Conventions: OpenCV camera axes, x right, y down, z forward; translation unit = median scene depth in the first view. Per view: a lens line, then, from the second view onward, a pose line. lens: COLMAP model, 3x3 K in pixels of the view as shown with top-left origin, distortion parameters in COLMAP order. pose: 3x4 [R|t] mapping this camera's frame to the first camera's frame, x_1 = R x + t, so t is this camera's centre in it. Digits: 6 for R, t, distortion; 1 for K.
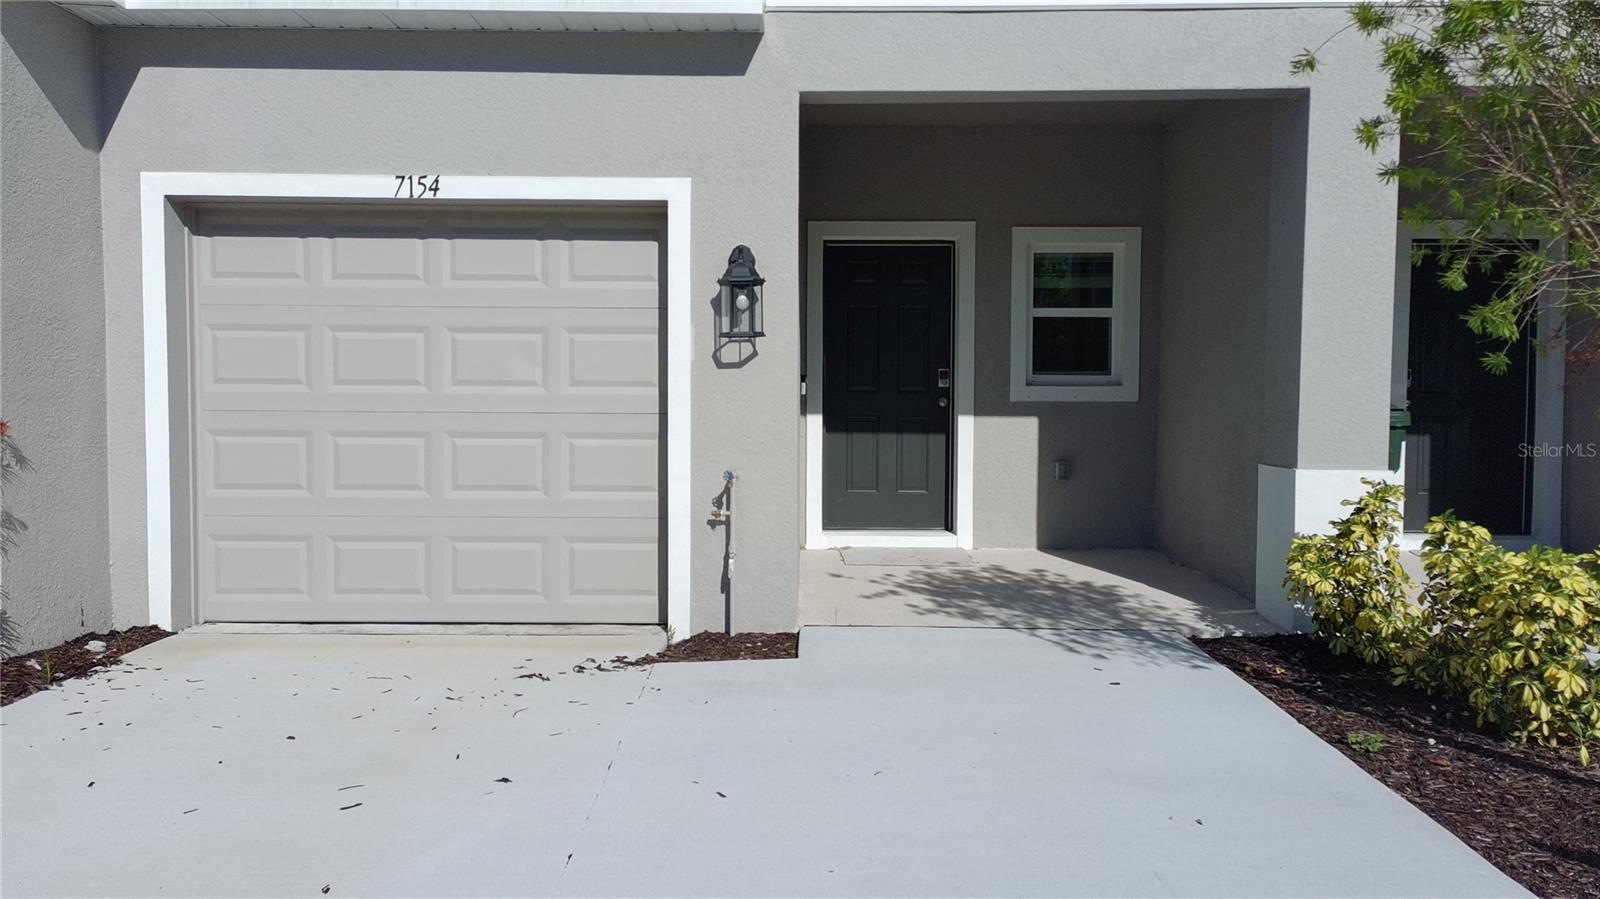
lens RADIAL K [[1223.5, 0, 800.0], [0, 1223.5, 449.5], [0, 0, 1]] dist [0.050238, -0.042765]
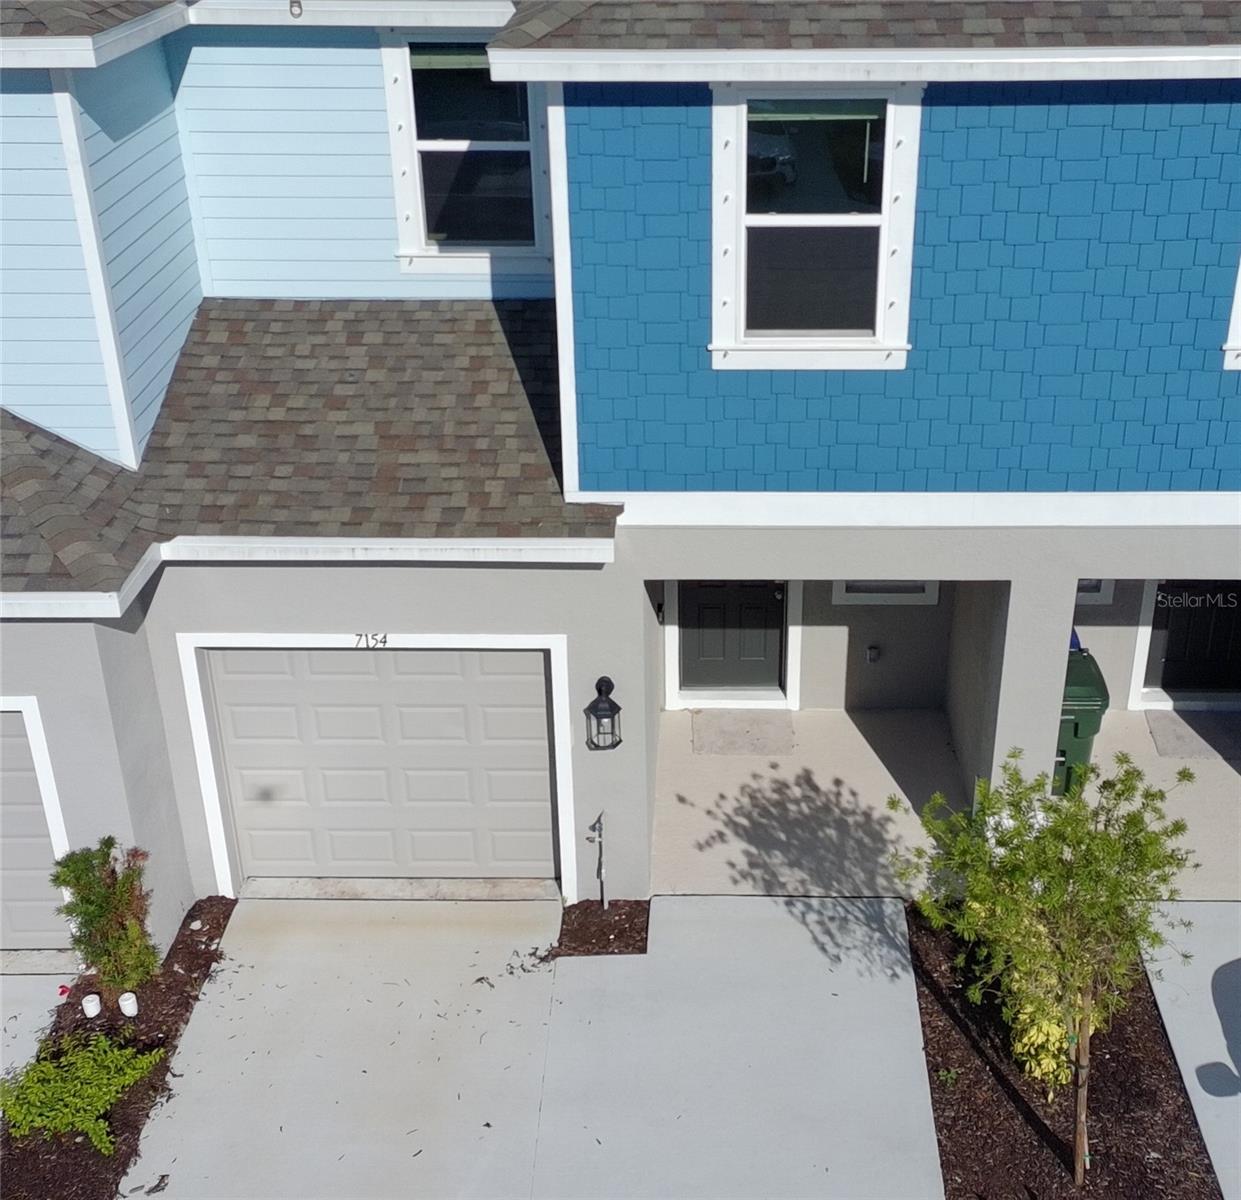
lens RADIAL K [[1661.3, 0, 705.5], [0, 1661.3, 601.9], [0, 0, 1]] dist [-0.119037, 0.798862]
pose [[0.999966, 0.002963, -0.007749, 0.081371], [0.000651, 0.903167, 0.429289, -1.045946], [0.008271, -0.429279, 0.903134, -0.665274]]
